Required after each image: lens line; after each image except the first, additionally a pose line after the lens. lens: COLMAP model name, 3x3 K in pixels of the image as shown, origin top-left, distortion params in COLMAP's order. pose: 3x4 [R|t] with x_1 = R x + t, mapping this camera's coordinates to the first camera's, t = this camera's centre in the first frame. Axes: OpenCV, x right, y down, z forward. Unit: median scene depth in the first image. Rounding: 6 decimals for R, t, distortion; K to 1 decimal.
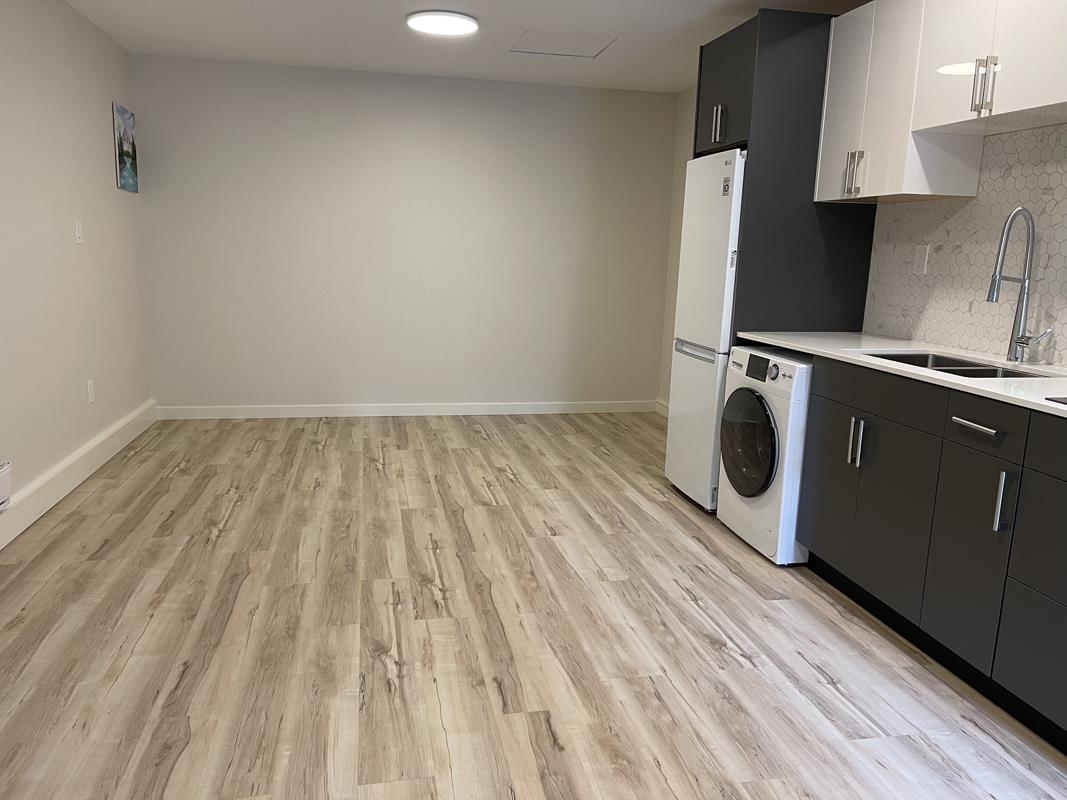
lens RADIAL K [[834.7, 0, 521.6], [0, 834.7, 394.1], [0, 0, 1]] dist [0.091893, -0.109656]
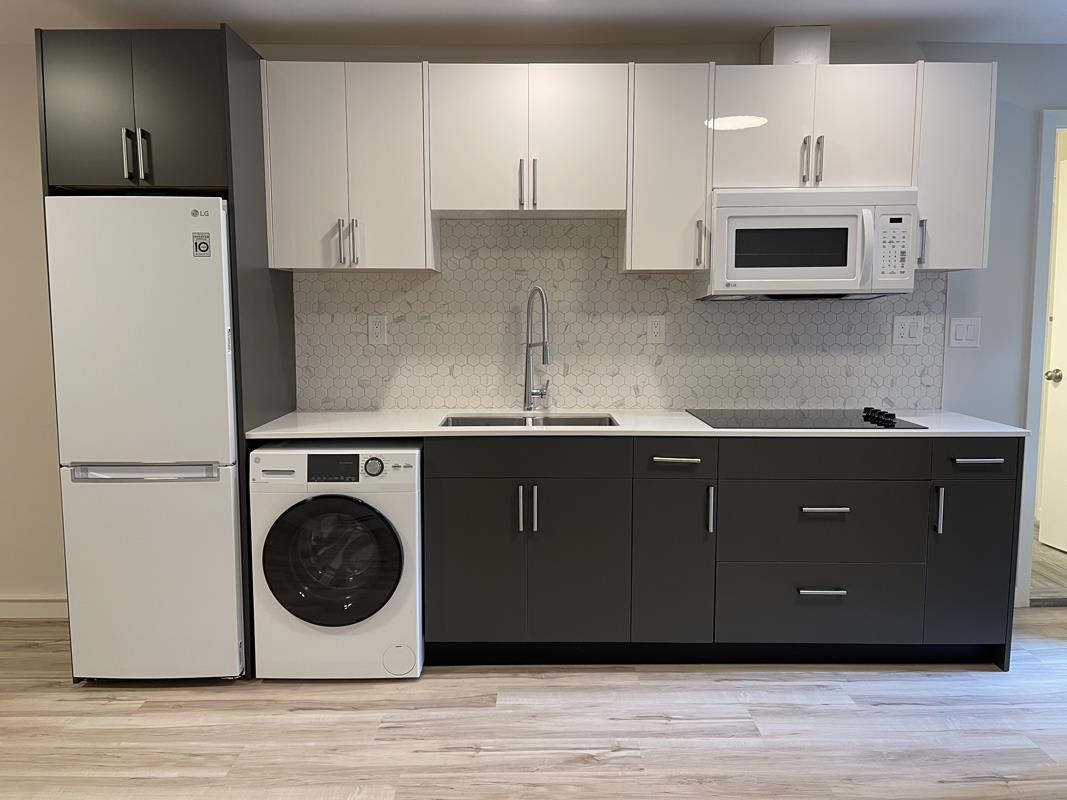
lens RADIAL K [[834.7, 0, 521.6], [0, 834.7, 394.1], [0, 0, 1]] dist [0.091893, -0.109656]
pose [[0.165104, -0.130212, 0.977643, -0.515715], [0.175464, 0.979312, 0.100802, -0.162472], [-0.970543, 0.154899, 0.184536, 0.694927]]
